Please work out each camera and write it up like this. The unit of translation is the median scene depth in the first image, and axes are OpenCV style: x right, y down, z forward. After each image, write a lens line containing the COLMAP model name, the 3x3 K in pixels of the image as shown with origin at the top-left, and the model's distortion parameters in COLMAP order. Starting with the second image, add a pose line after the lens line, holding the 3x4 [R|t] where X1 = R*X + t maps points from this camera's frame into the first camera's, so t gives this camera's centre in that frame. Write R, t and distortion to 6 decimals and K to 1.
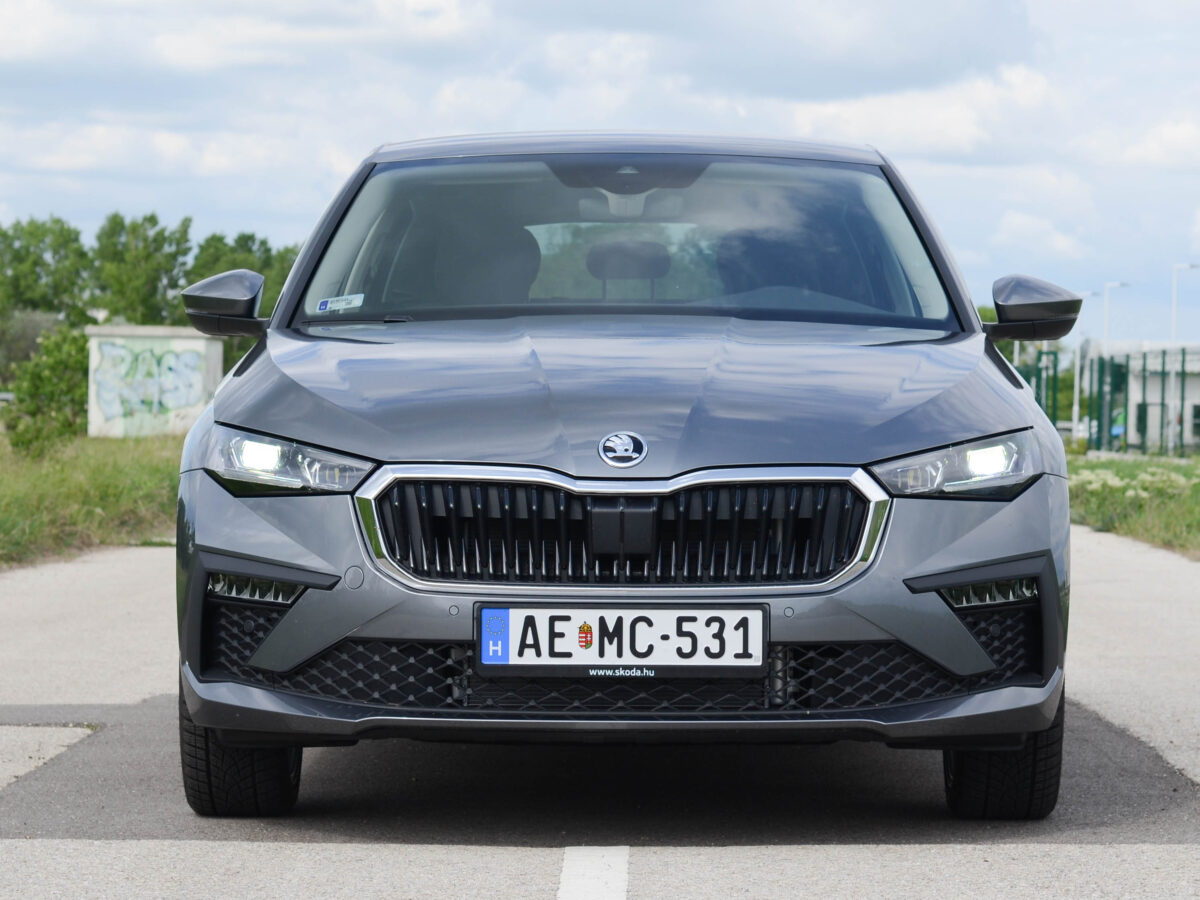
lens RADIAL K [[4396.0, 0, 600.0], [0, 4396.0, 450.0], [0, 0, 1]] dist [-0.059650, -1.065044]
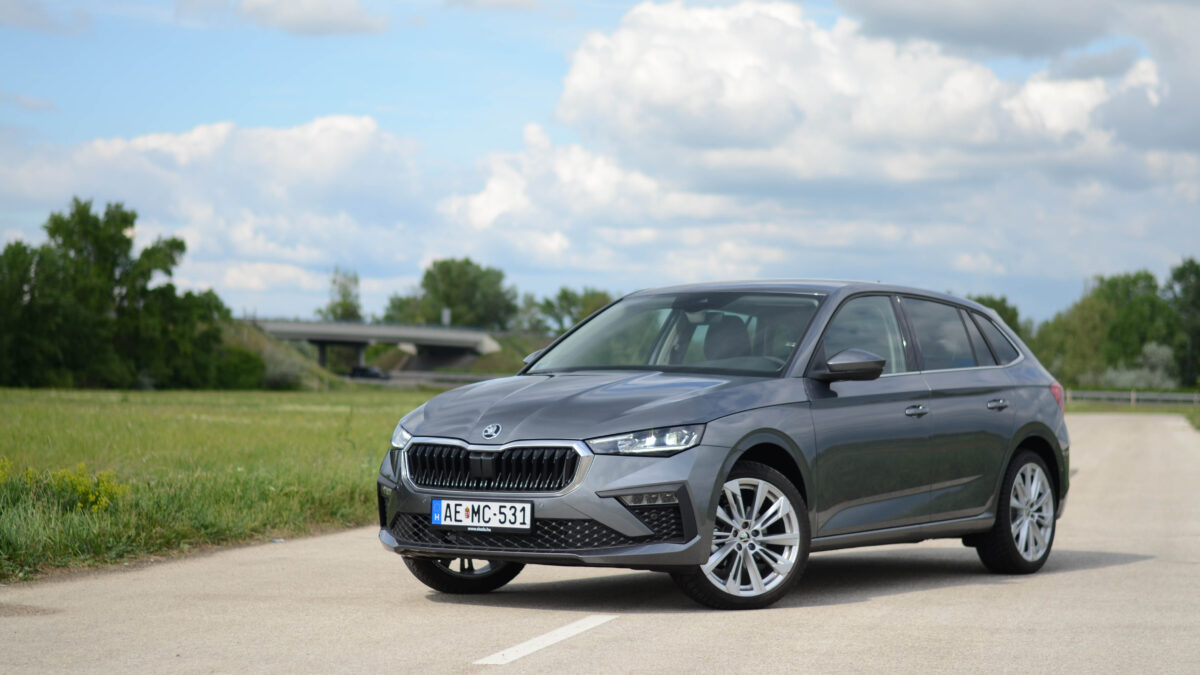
lens RADIAL K [[2648.9, 0, 600.0], [0, 2648.9, 337.5], [0, 0, 1]] dist [-0.095911, -0.040555]
pose [[0.822918, -0.010424, -0.568065, 0.833779], [-0.008744, 0.999481, -0.031007, -0.006783], [0.568093, 0.030484, 0.822399, -0.096188]]
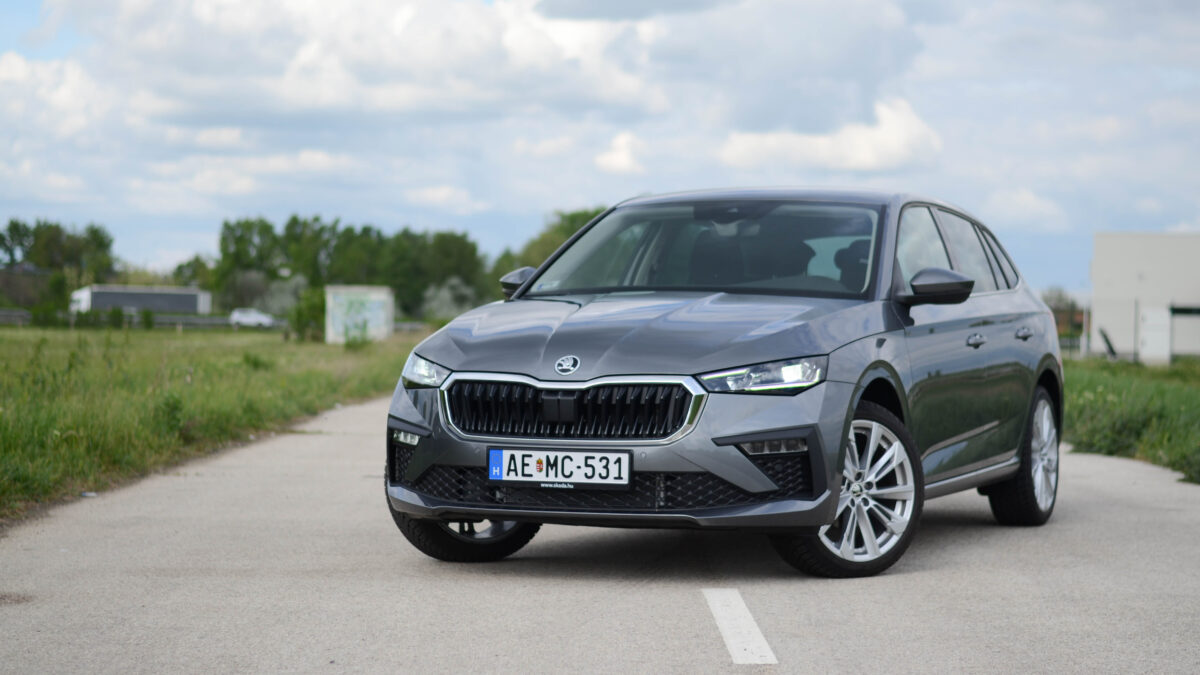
lens RADIAL K [[2648.9, 0, 600.0], [0, 2648.9, 337.5], [0, 0, 1]] dist [-0.095911, -0.040555]
pose [[0.924335, 0.003365, -0.381568, 0.445260], [-0.006908, 0.999945, -0.007914, -0.003101], [0.381520, 0.009951, 0.924307, -0.024926]]
